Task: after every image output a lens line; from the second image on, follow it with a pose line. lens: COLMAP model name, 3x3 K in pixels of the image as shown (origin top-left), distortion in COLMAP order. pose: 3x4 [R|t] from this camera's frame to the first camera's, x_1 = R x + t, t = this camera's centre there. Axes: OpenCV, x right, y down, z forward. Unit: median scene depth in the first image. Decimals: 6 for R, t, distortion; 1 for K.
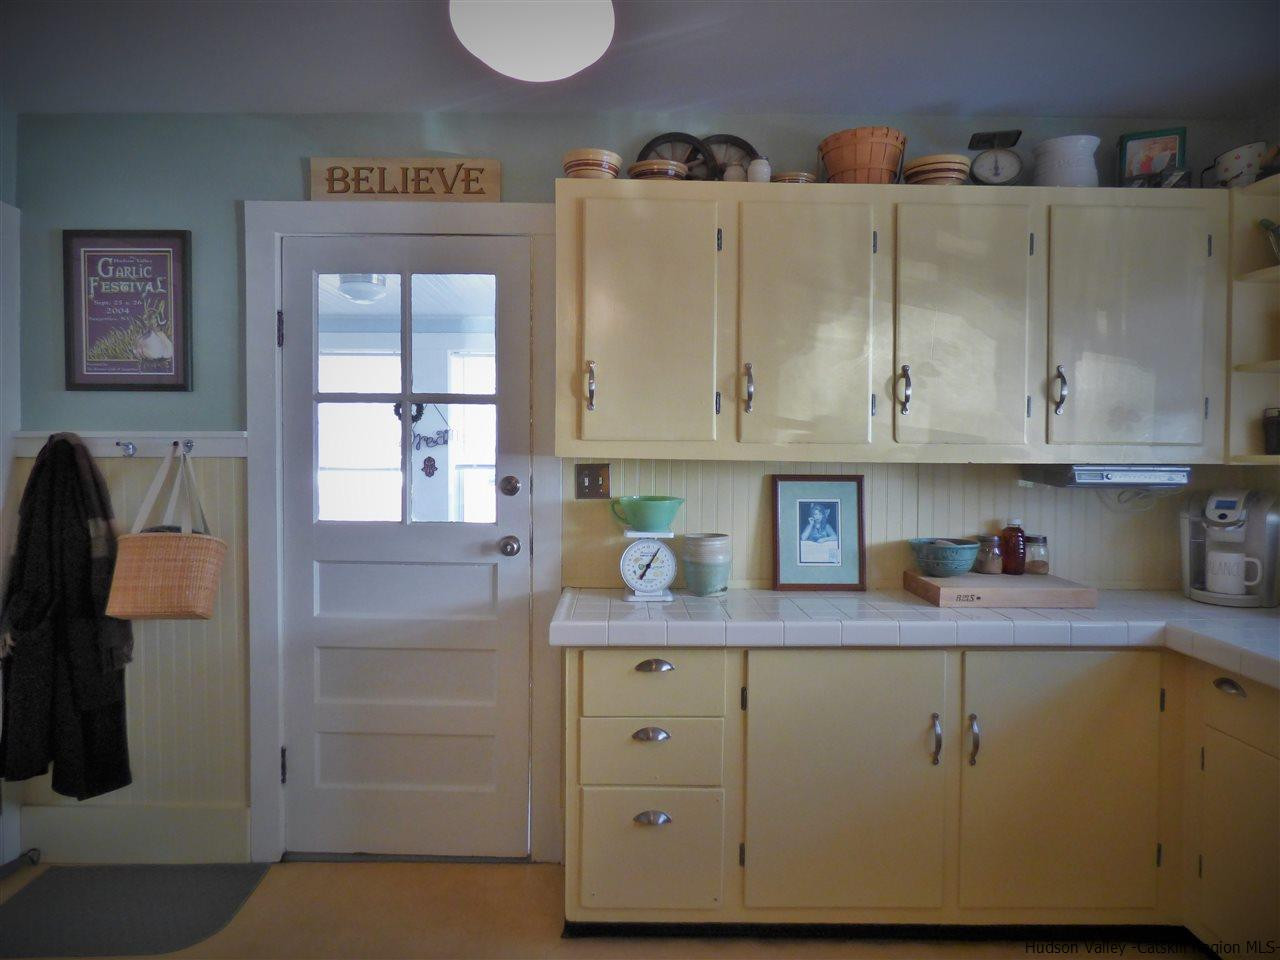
lens RADIAL K [[796.7, 0, 642.5], [0, 796.7, 480.5], [0, 0, 1]] dist [-0.003394, 0.003674]
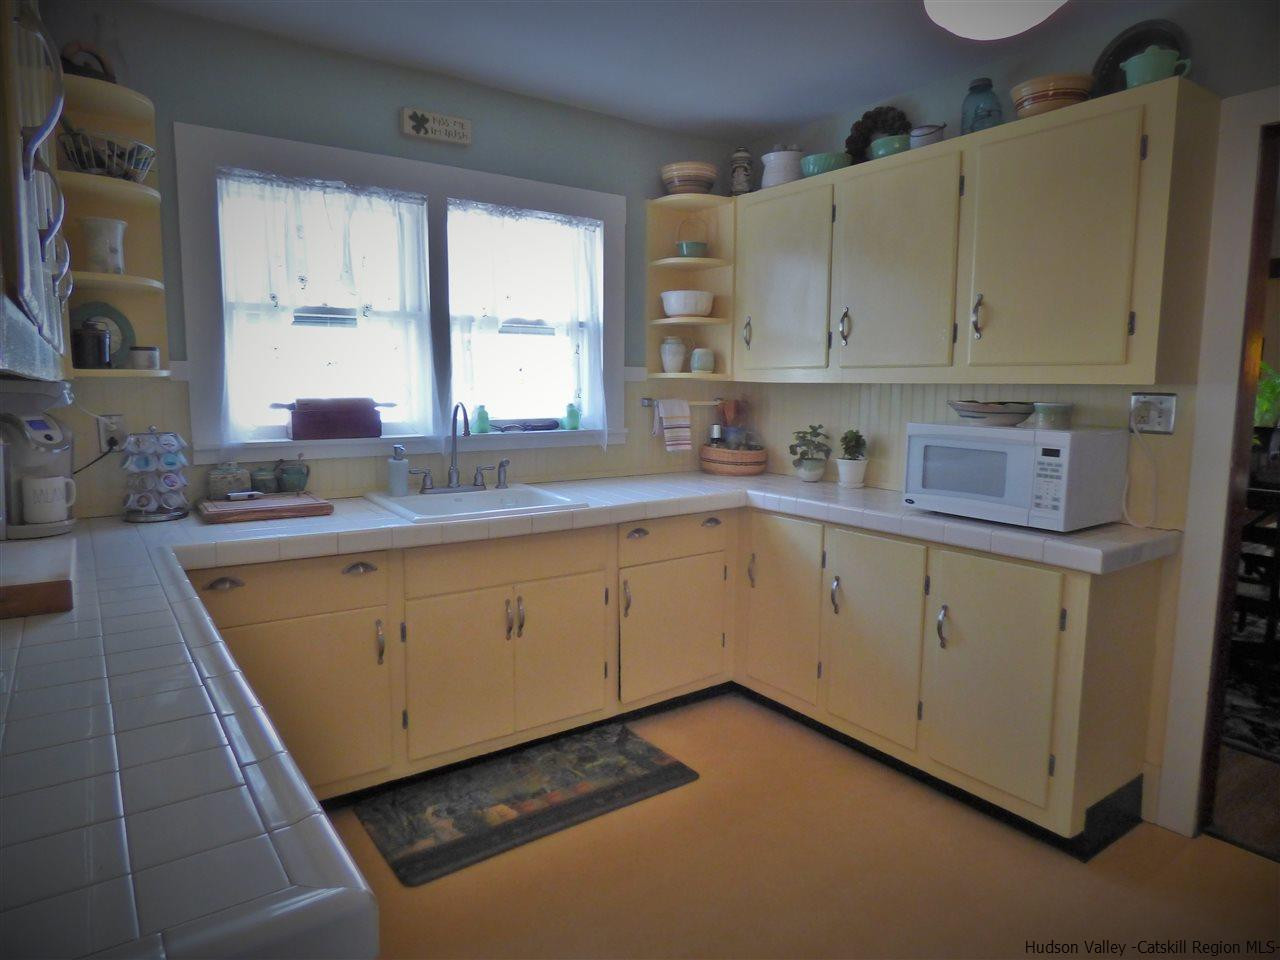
lens RADIAL K [[796.7, 0, 648.8], [0, 796.7, 474.5], [0, 0, 1]] dist [-0.003394, 0.003674]
pose [[-0.582117, -0.108446, 0.805841, -0.401646], [0.014961, 0.989470, 0.143965, -0.032977], [-0.812967, 0.095861, -0.574365, 0.978904]]
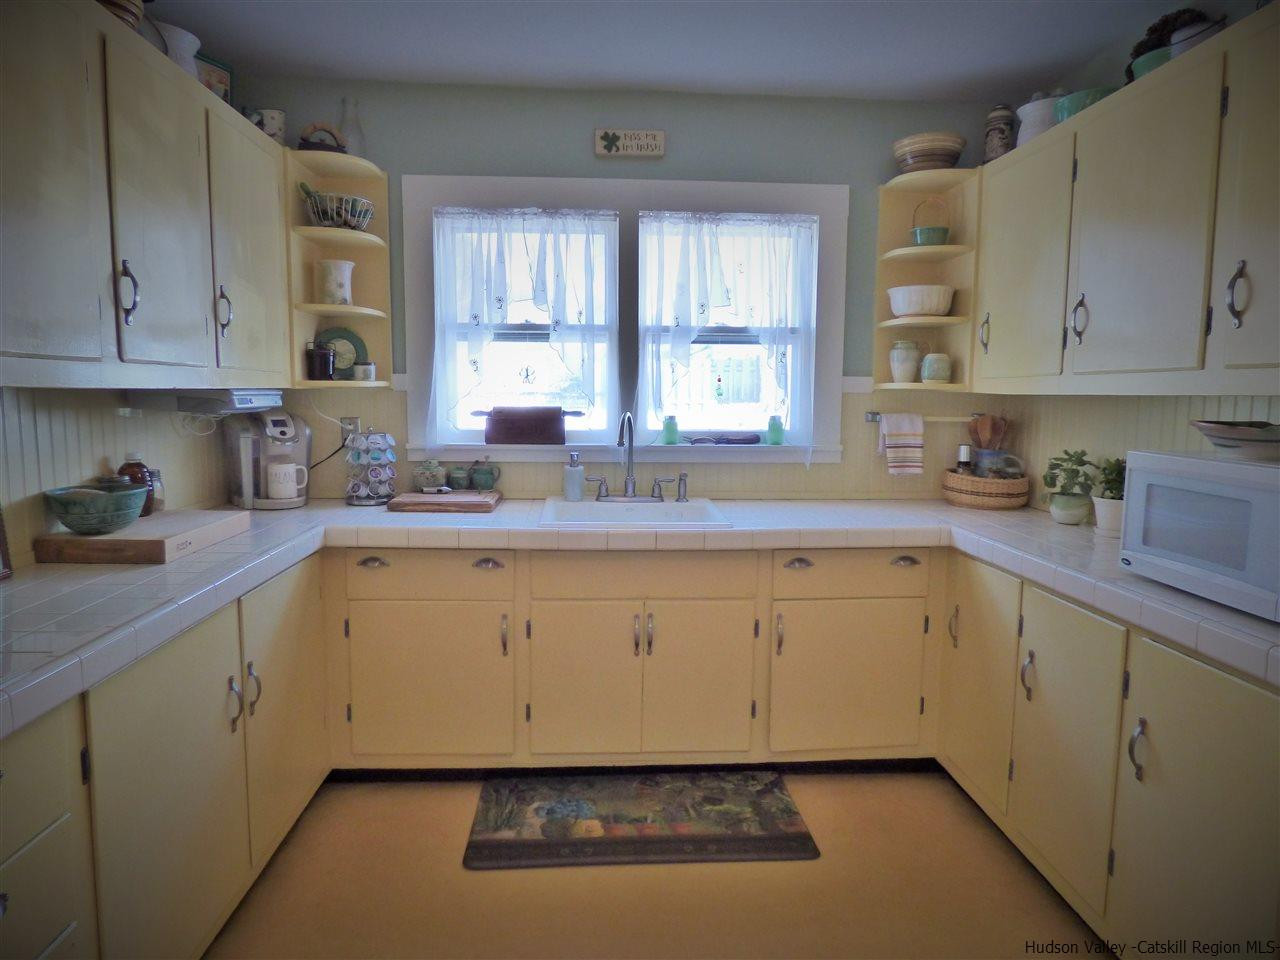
lens RADIAL K [[796.7, 0, 634.5], [0, 796.7, 475.8], [0, 0, 1]] dist [-0.003394, 0.003674]
pose [[-0.051112, -0.115724, 0.991965, -0.468556], [0.023944, 0.992836, 0.117059, -0.017305], [-0.998406, 0.029735, -0.047975, 0.547181]]
